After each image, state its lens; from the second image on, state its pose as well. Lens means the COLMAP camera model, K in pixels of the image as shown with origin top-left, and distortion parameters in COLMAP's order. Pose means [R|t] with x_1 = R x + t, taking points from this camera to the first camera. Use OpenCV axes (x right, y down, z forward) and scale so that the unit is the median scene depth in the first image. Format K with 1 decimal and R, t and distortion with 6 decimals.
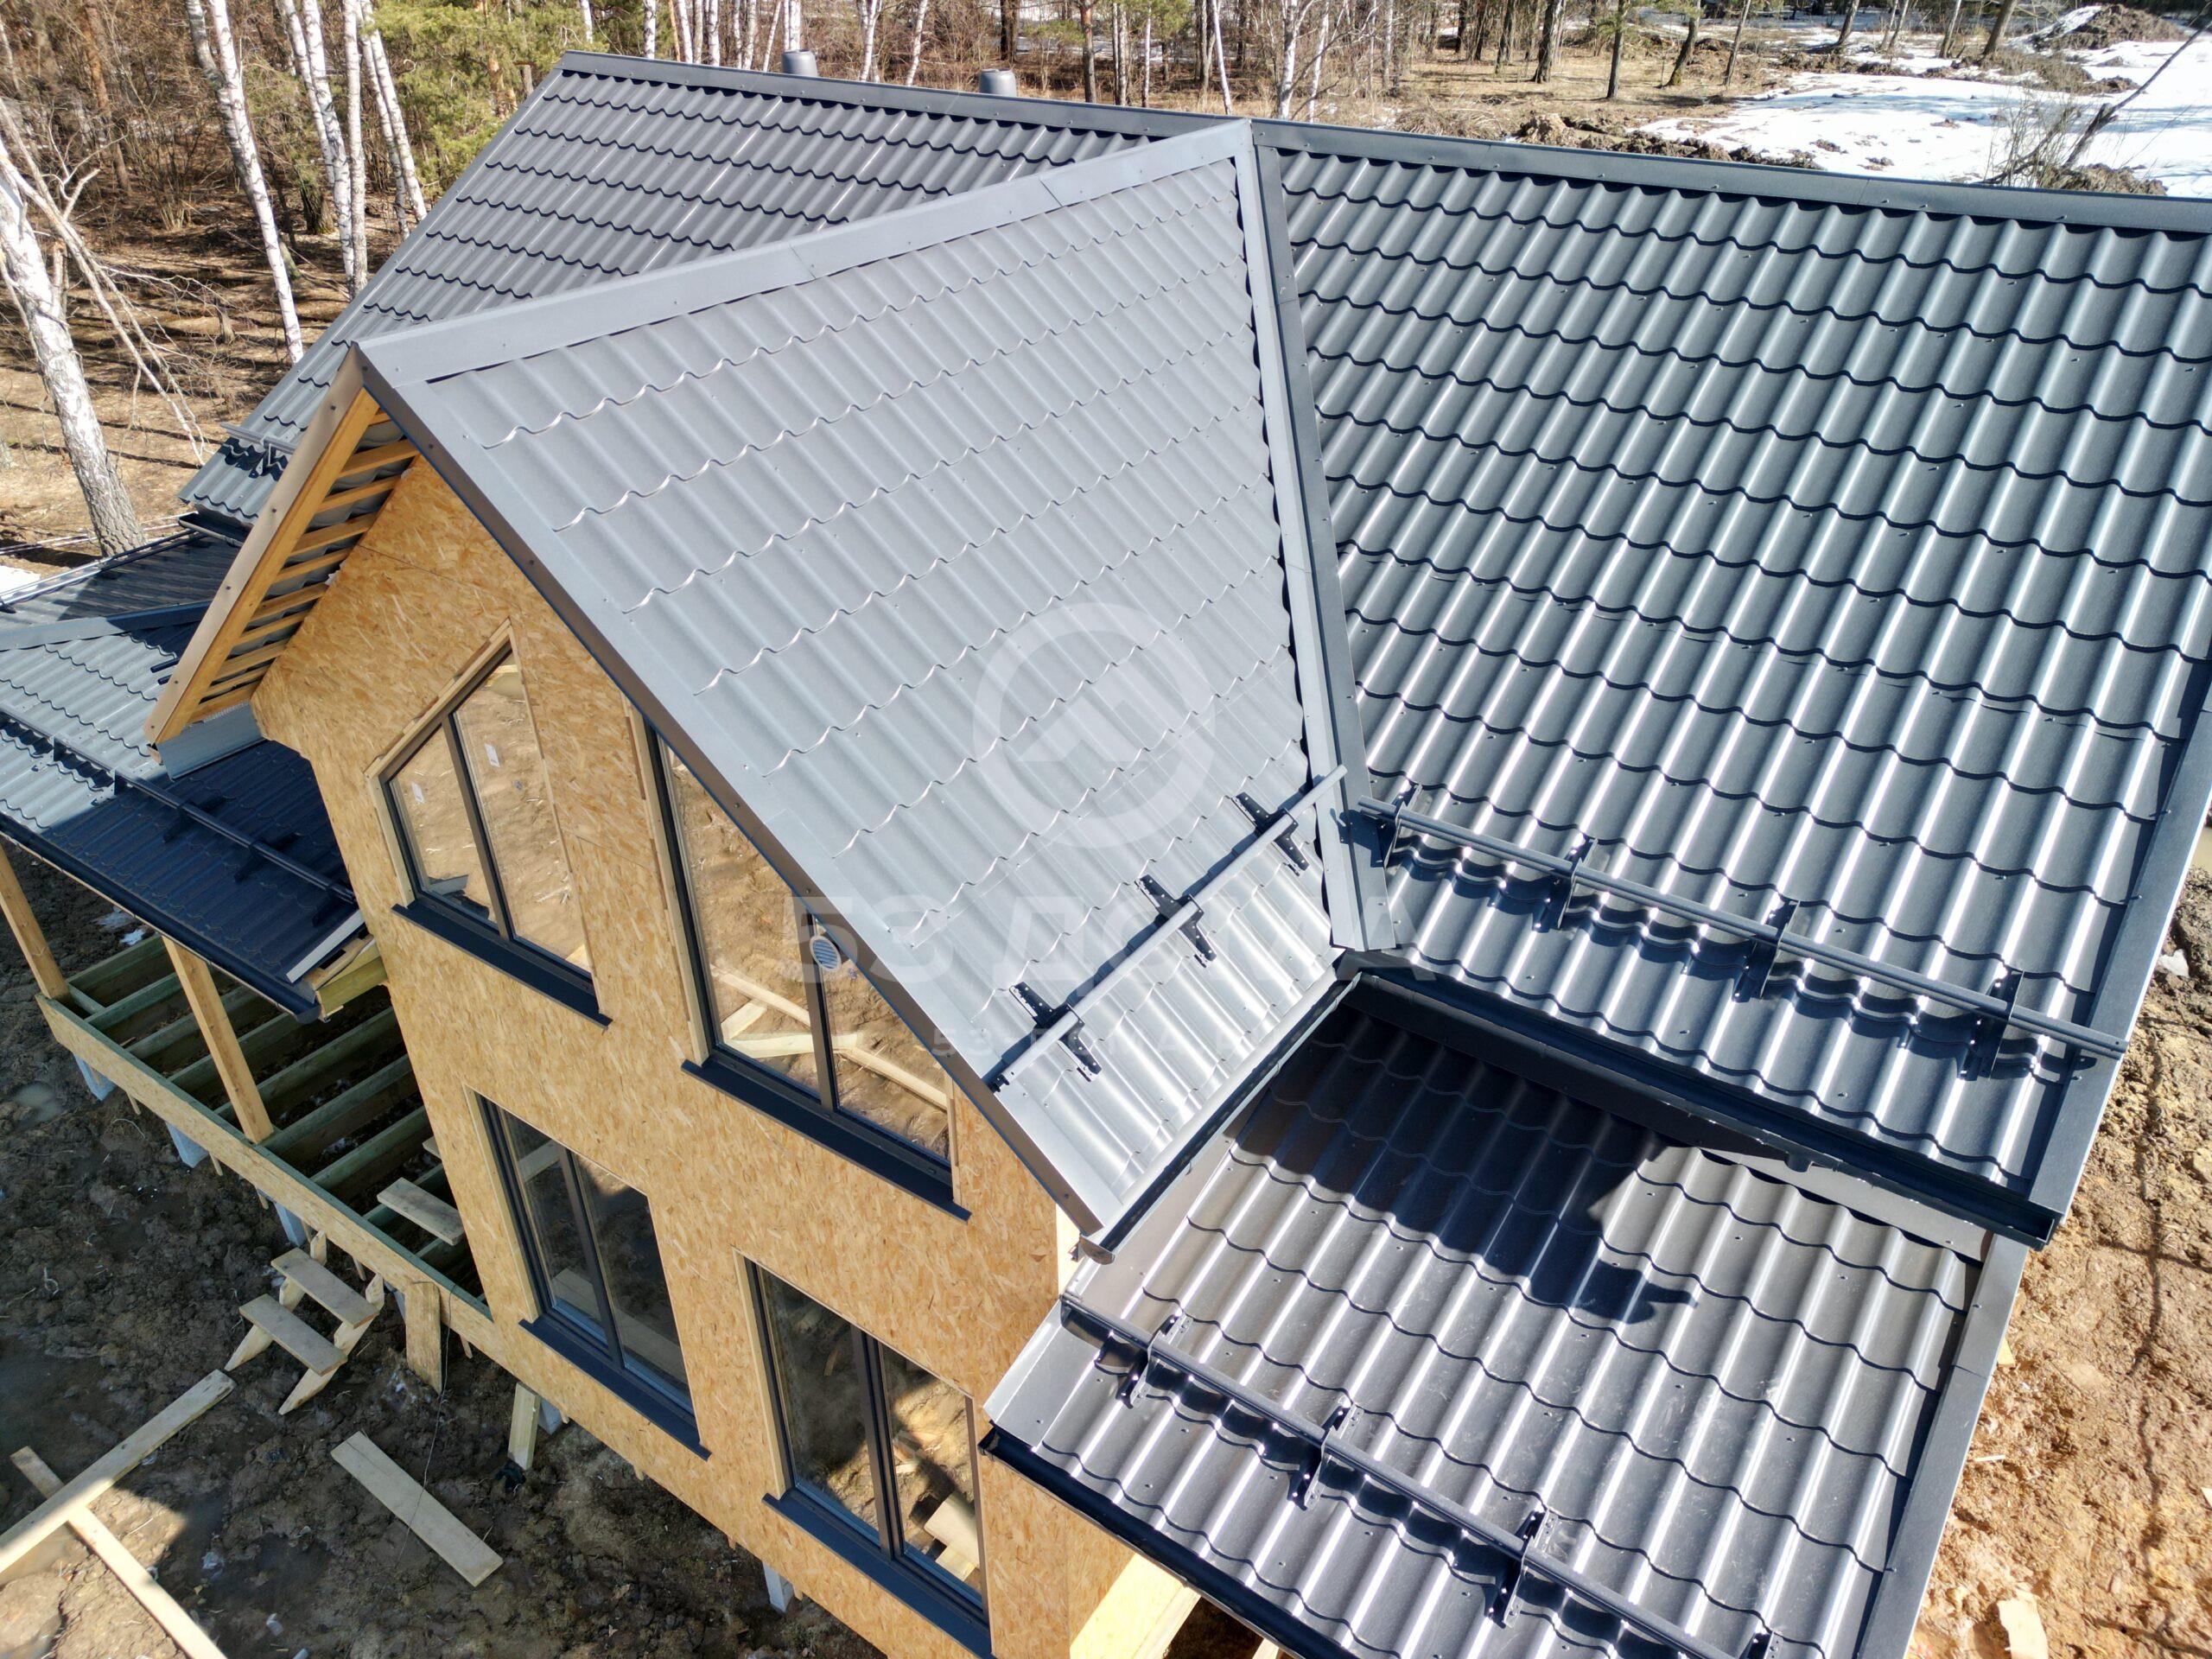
lens RADIAL K [[1541.2, 0, 1105.2], [0, 1541.2, 836.4], [0, 0, 1]] dist [0.058693, -0.045873]
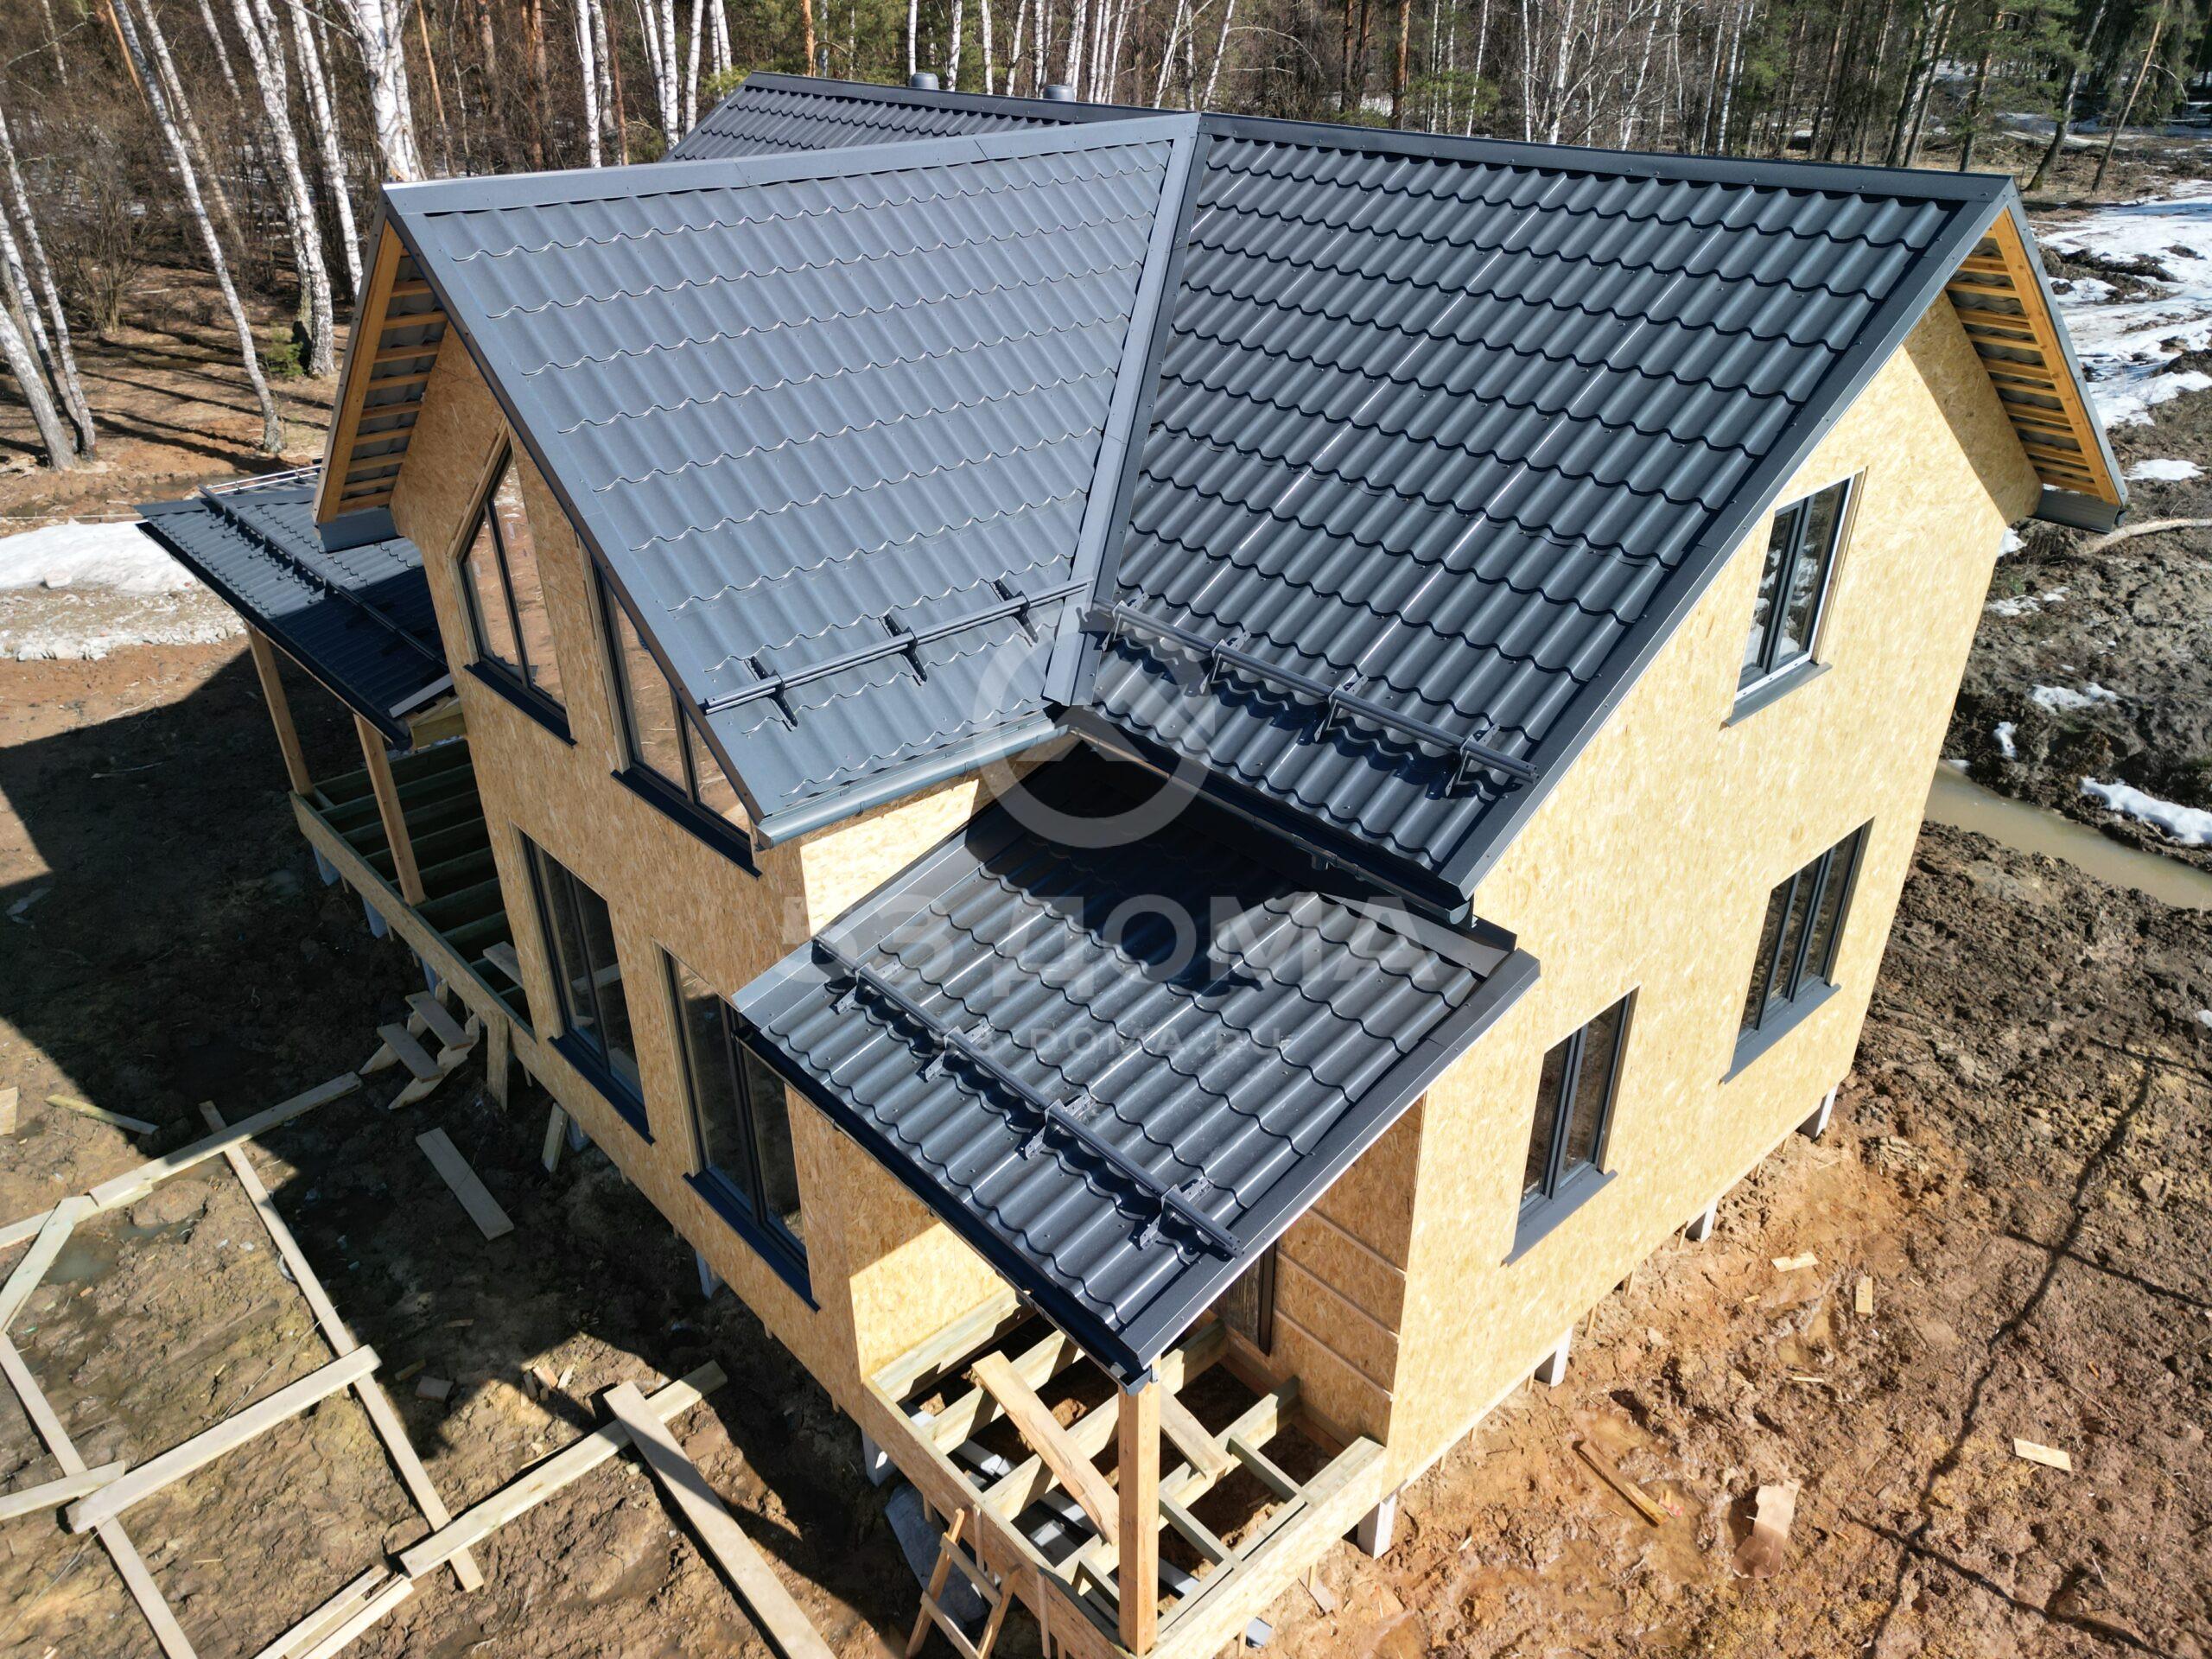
lens RADIAL K [[1541.2, 0, 1100.8], [0, 1541.2, 836.6], [0, 0, 1]] dist [0.058693, -0.045873]
pose [[0.974389, 0.111119, -0.195496, 0.280419], [-0.121290, 0.991778, -0.040807, 0.142399], [0.189354, 0.063474, 0.979855, -0.155893]]
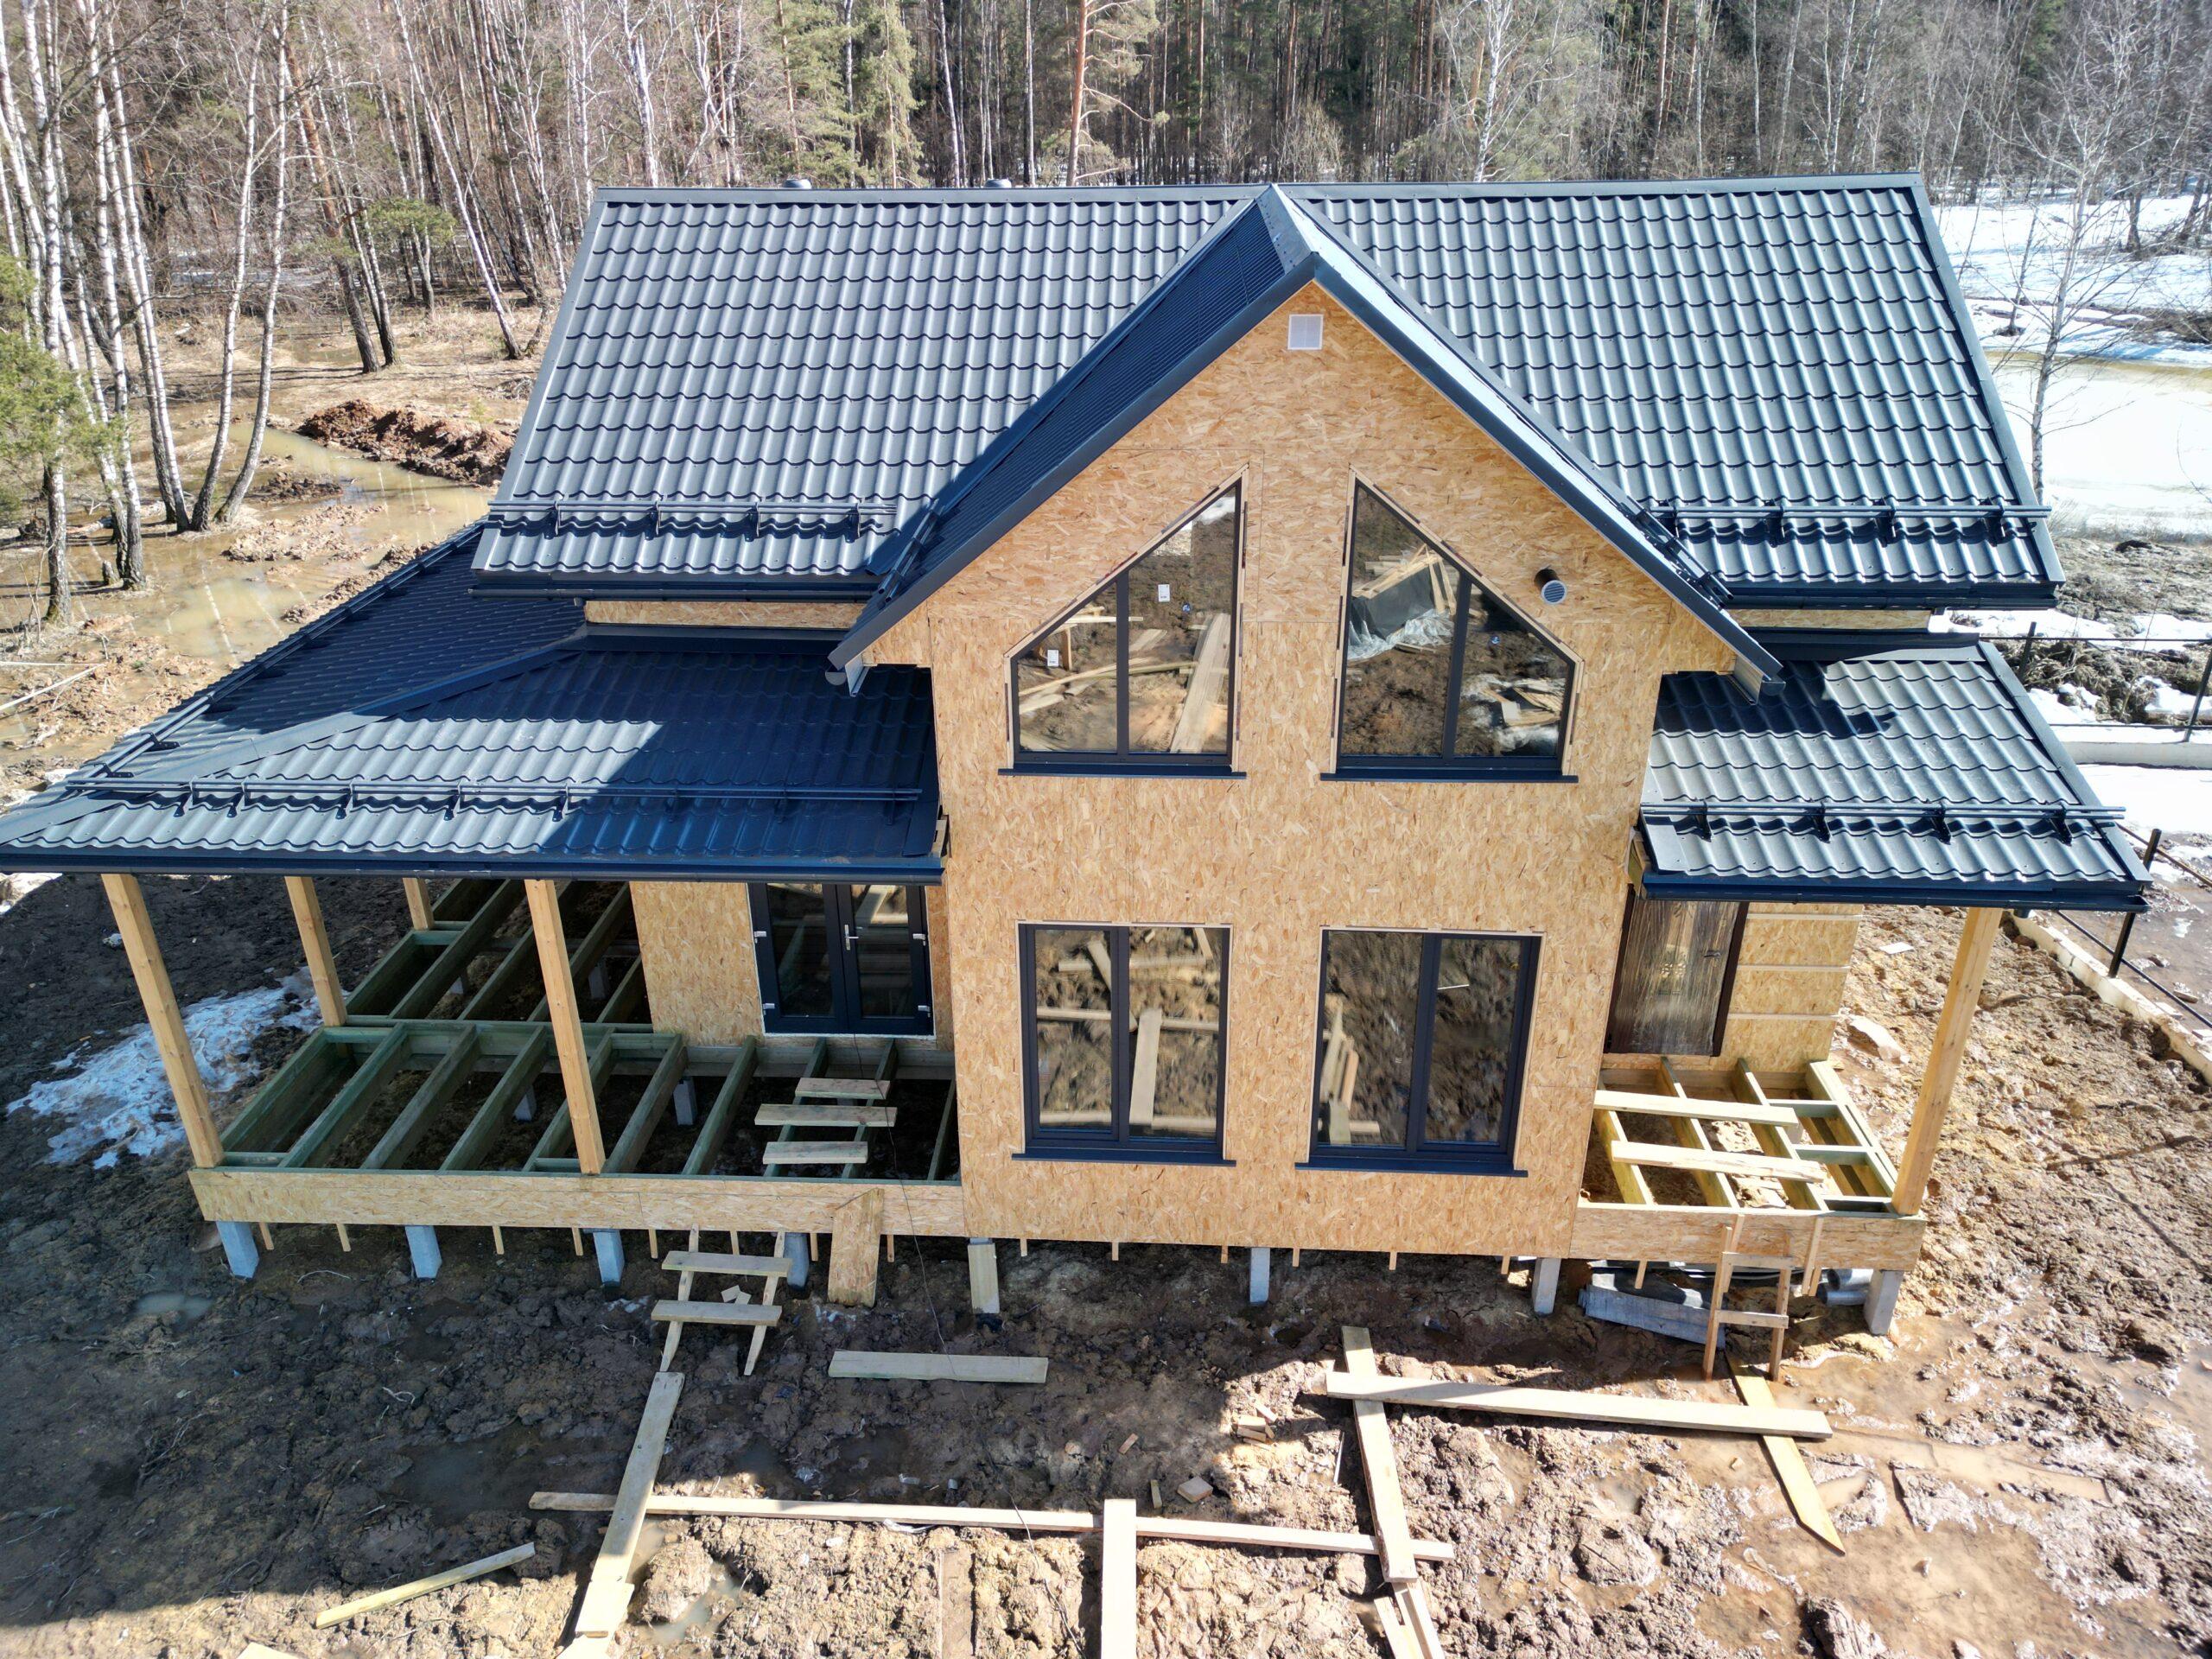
lens RADIAL K [[1541.2, 0, 1094.9], [0, 1541.2, 837.7], [0, 0, 1]] dist [0.058693, -0.045873]
pose [[0.850604, -0.233830, 0.470953, -0.801818], [0.288681, 0.956291, -0.046593, 0.144741], [-0.439473, 0.175587, 0.880927, -0.123689]]
